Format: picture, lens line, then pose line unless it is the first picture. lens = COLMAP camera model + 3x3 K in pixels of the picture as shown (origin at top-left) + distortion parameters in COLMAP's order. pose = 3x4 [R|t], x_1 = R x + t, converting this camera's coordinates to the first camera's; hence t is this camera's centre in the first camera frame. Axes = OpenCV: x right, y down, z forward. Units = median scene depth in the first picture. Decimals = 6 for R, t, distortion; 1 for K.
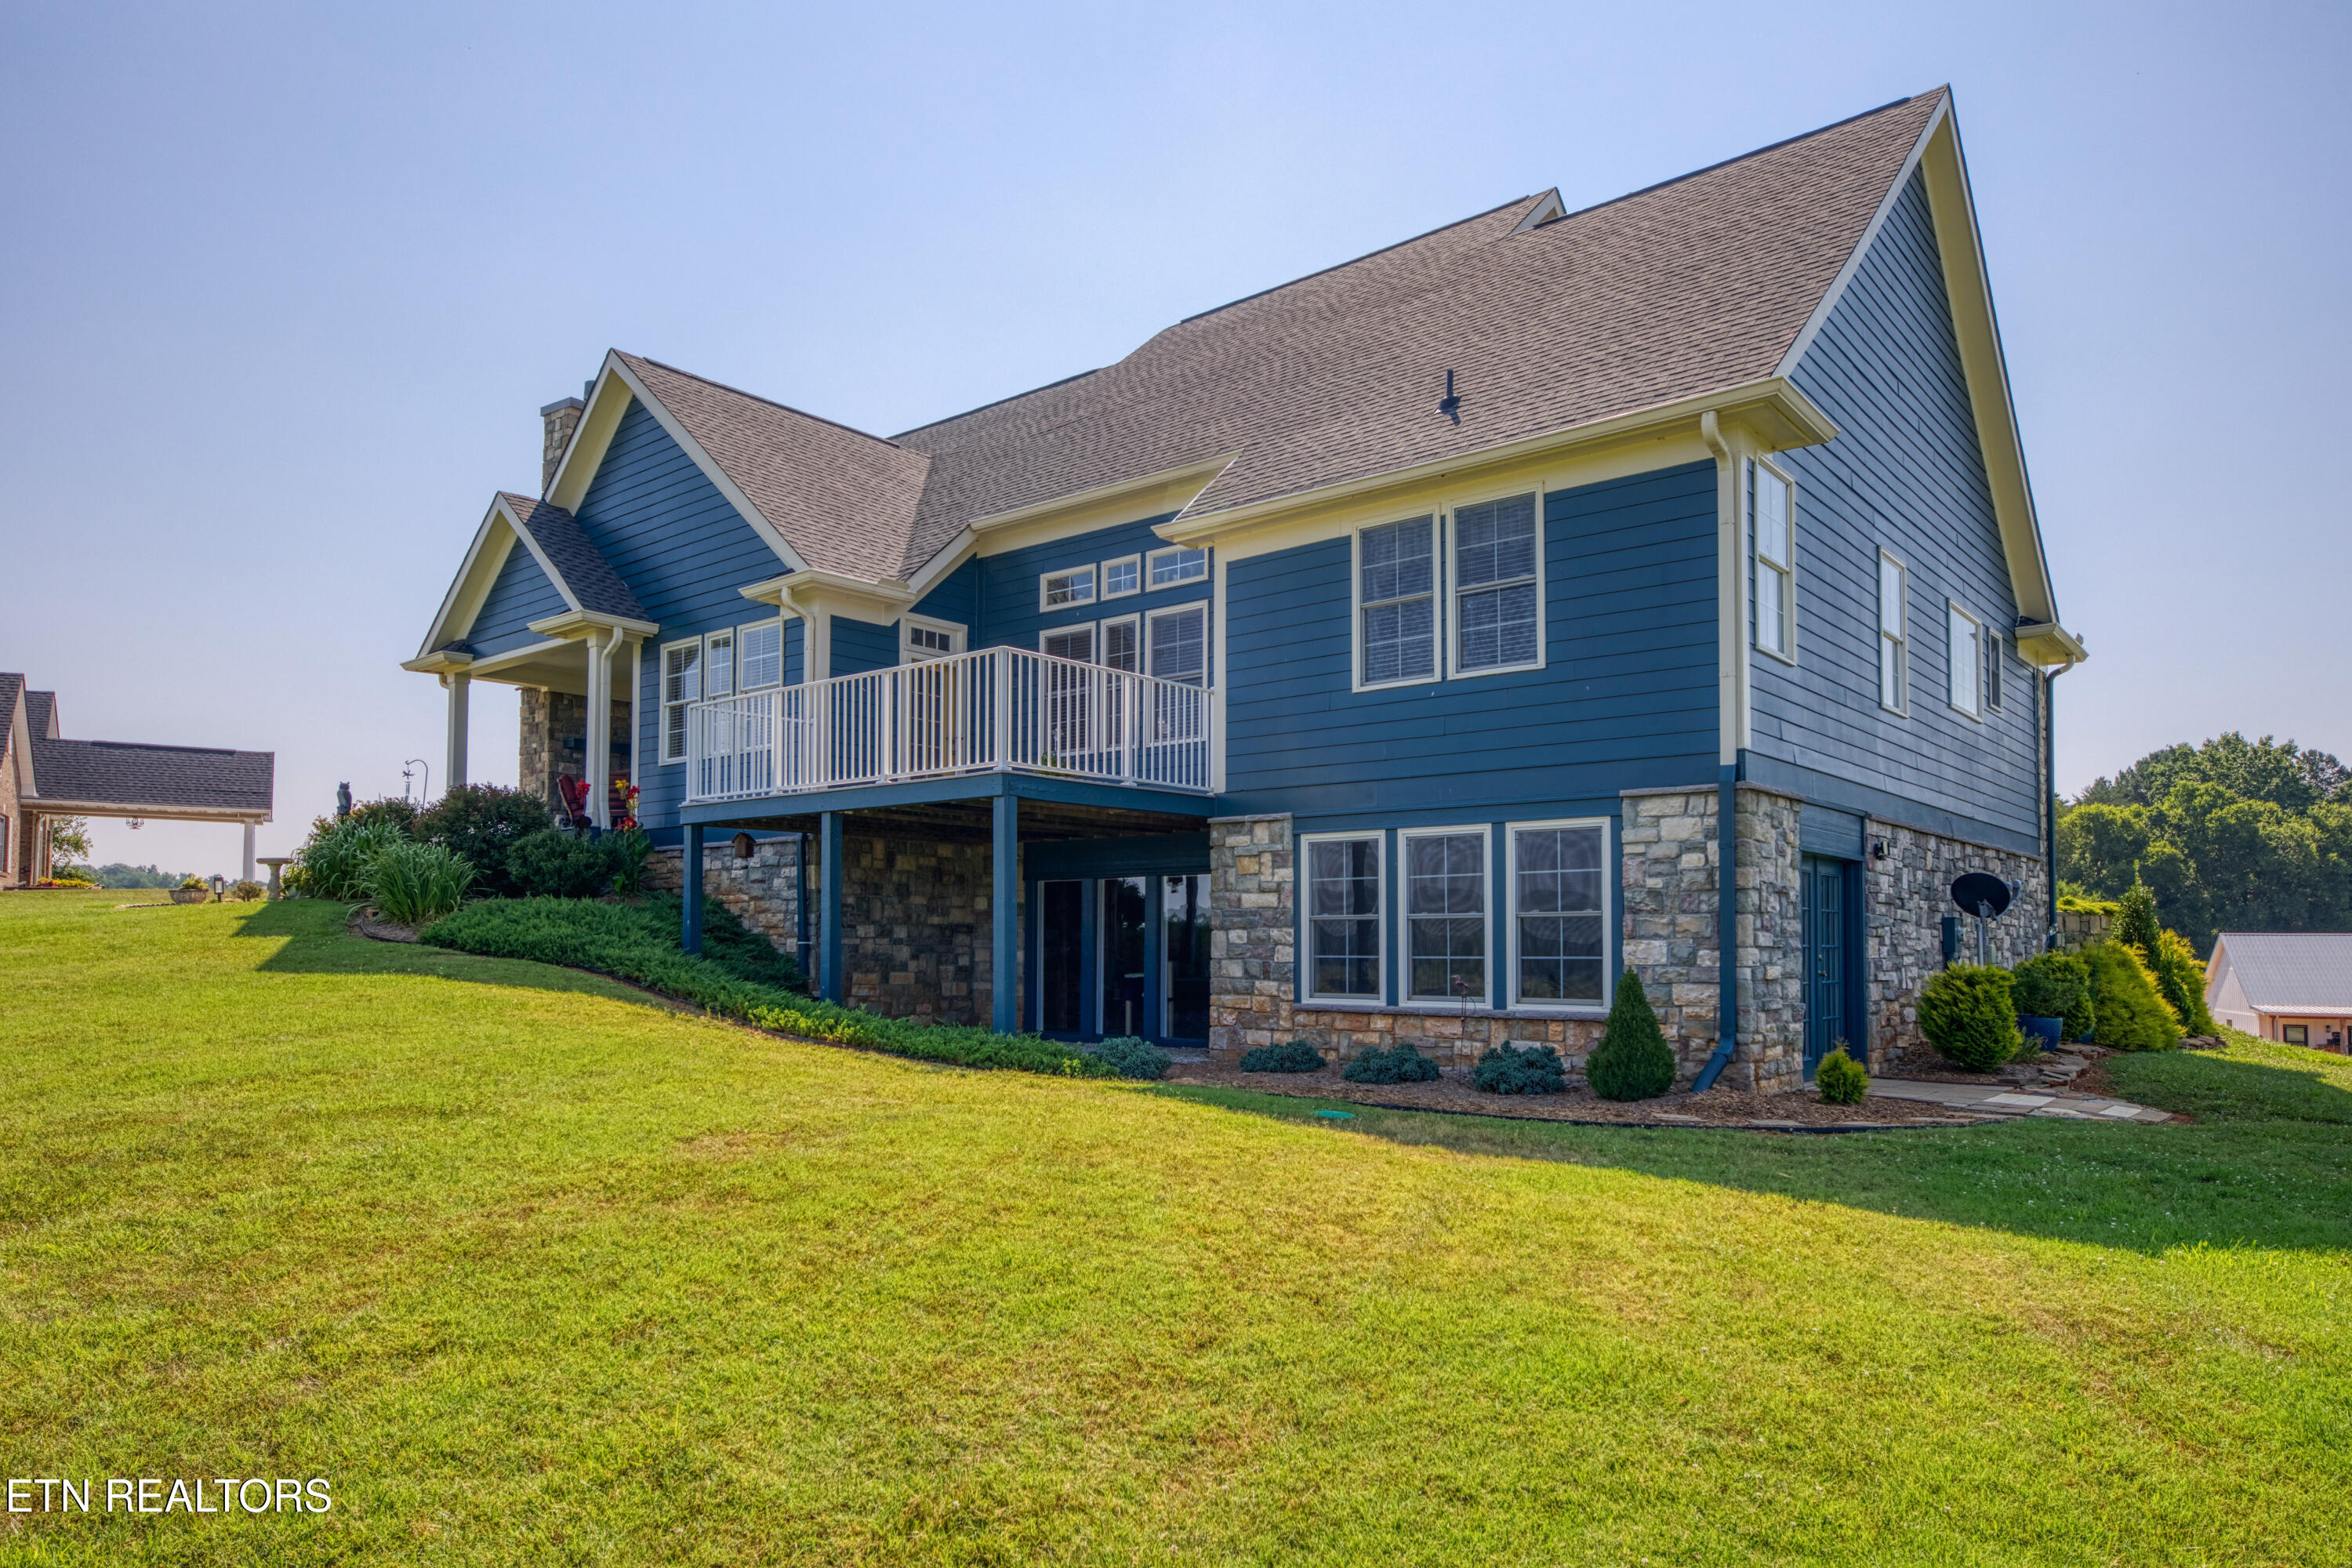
lens RADIAL K [[1499.1, 0, 1175.0], [0, 1499.1, 882.7], [0, 0, 1]] dist [-0.001240, 0.000062]
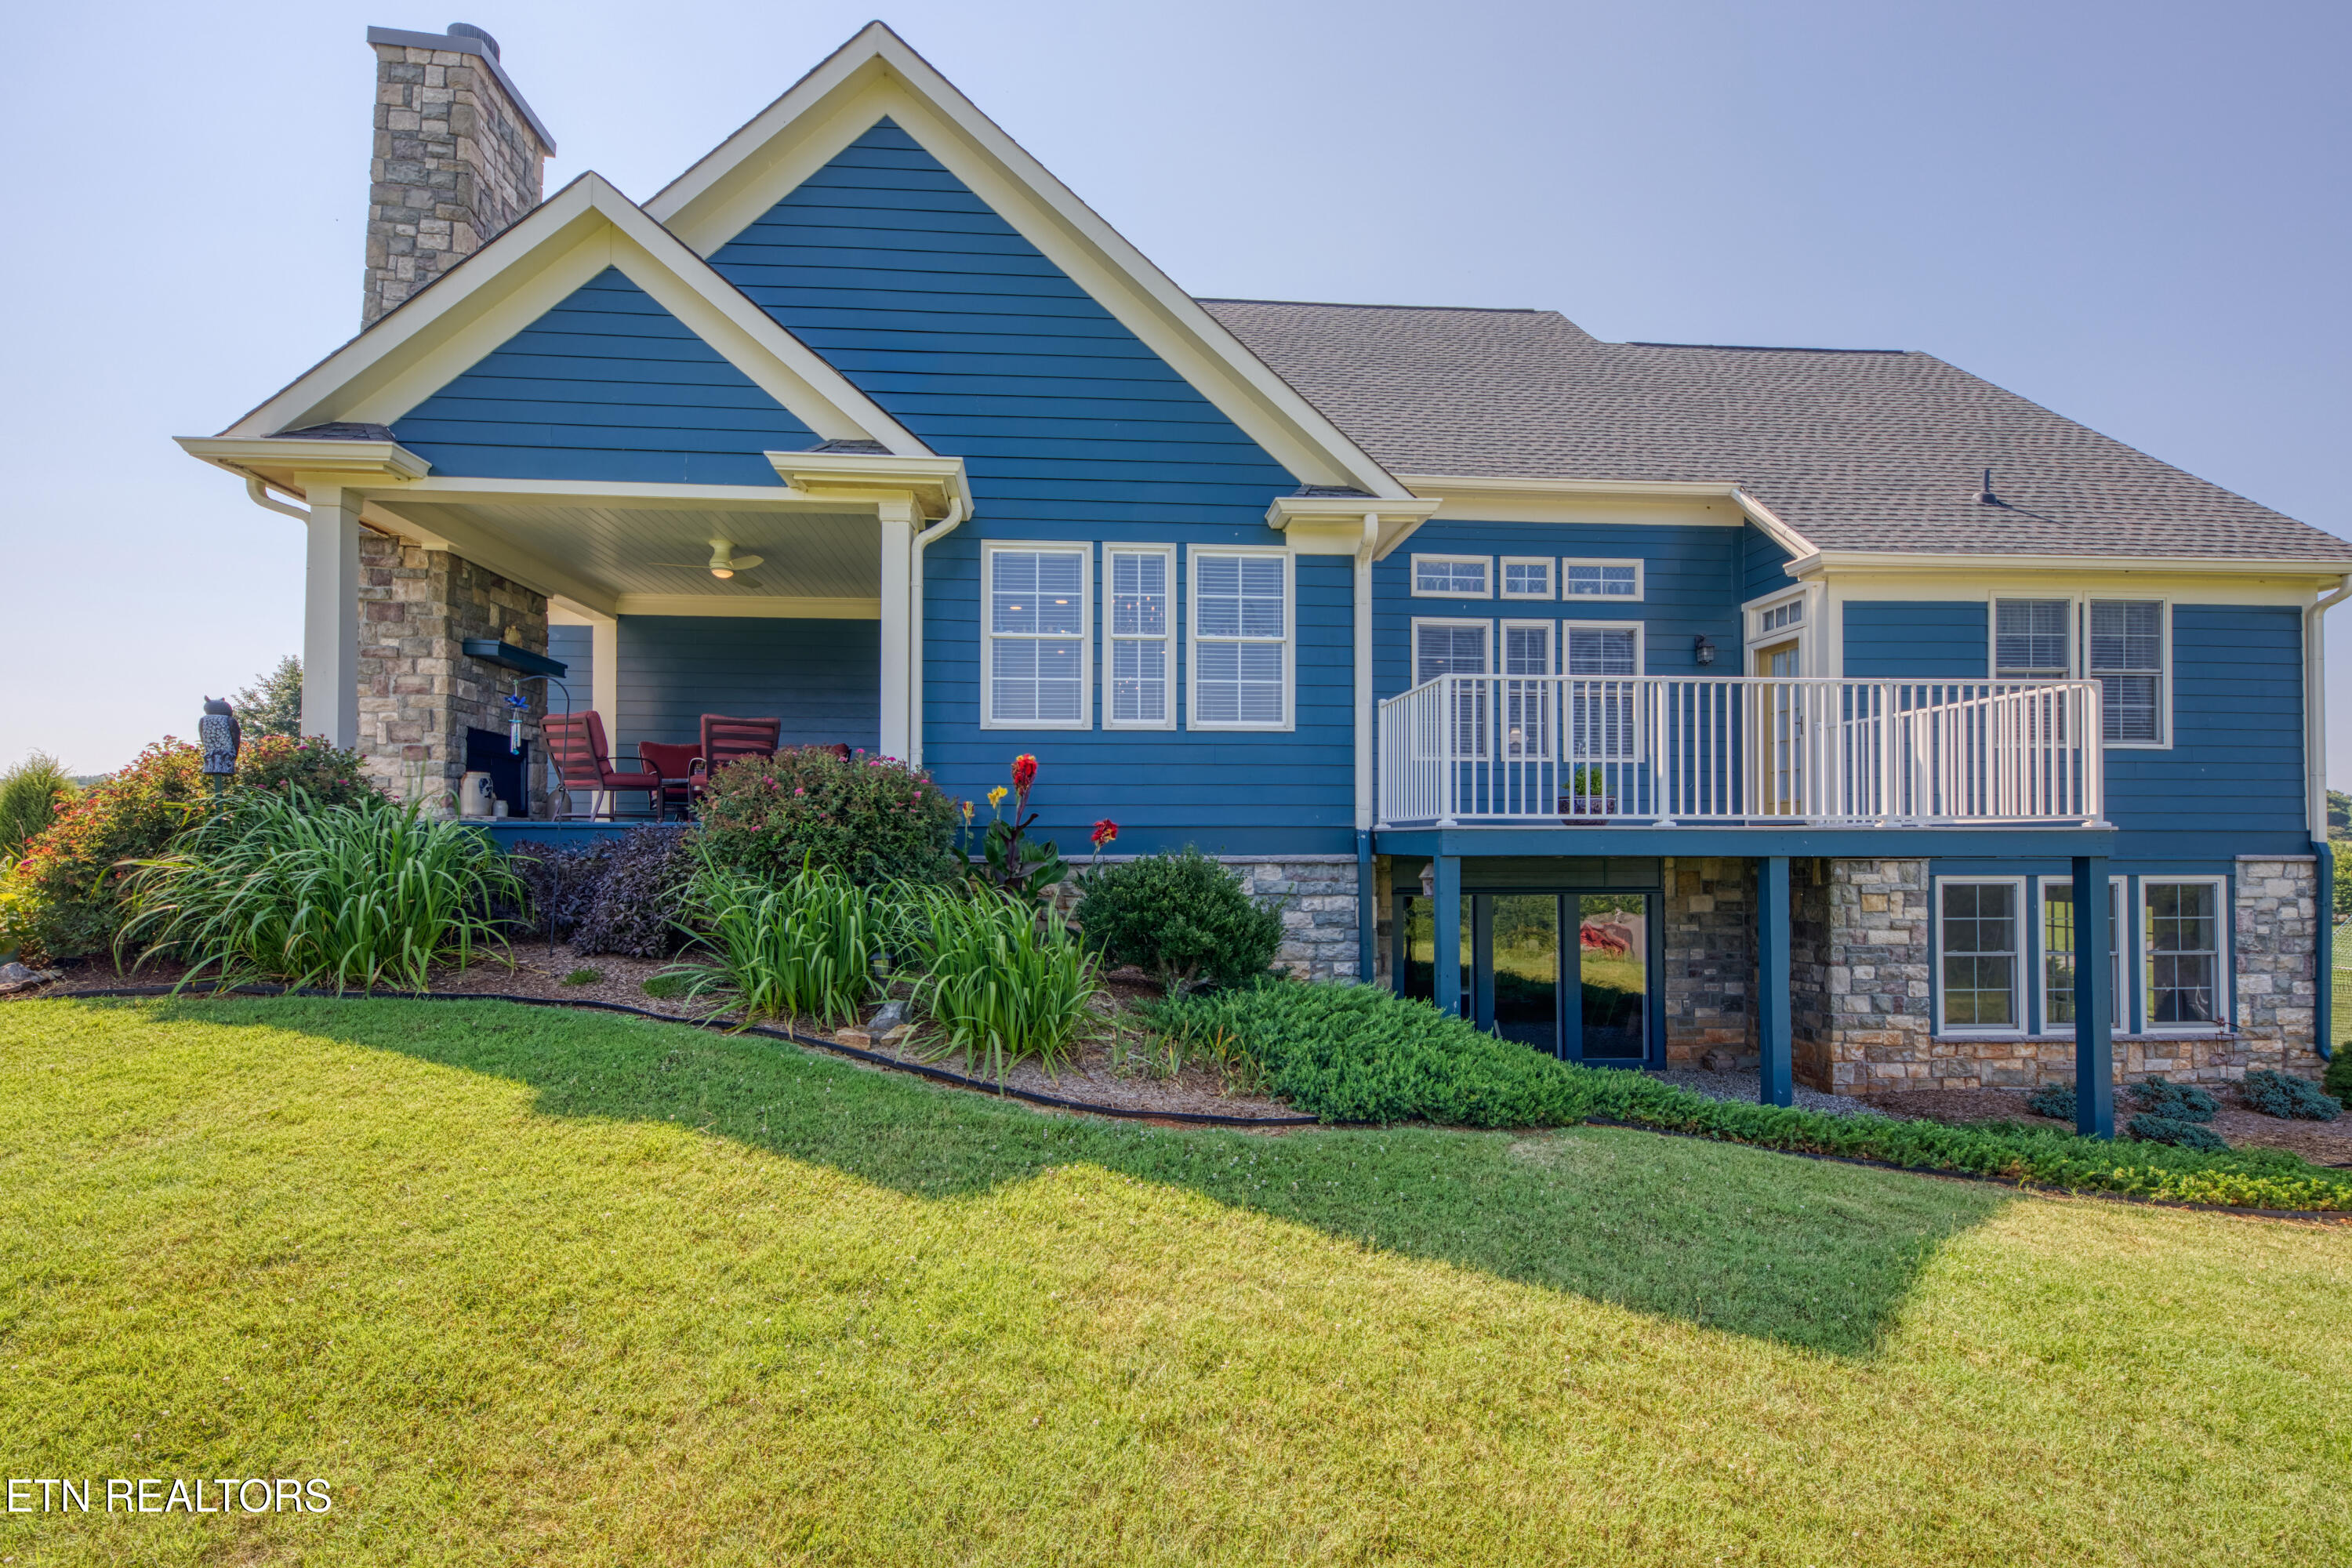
lens RADIAL K [[1034.4, 0, 1173.5], [0, 1034.4, 832.5], [0, 0, 1]] dist [0.001964, 0.000014]
pose [[0.721568, 0.011756, 0.692244, -0.827552], [-0.029334, 0.999477, 0.013603, -0.057997], [-0.691722, -0.030122, 0.721535, 0.864737]]
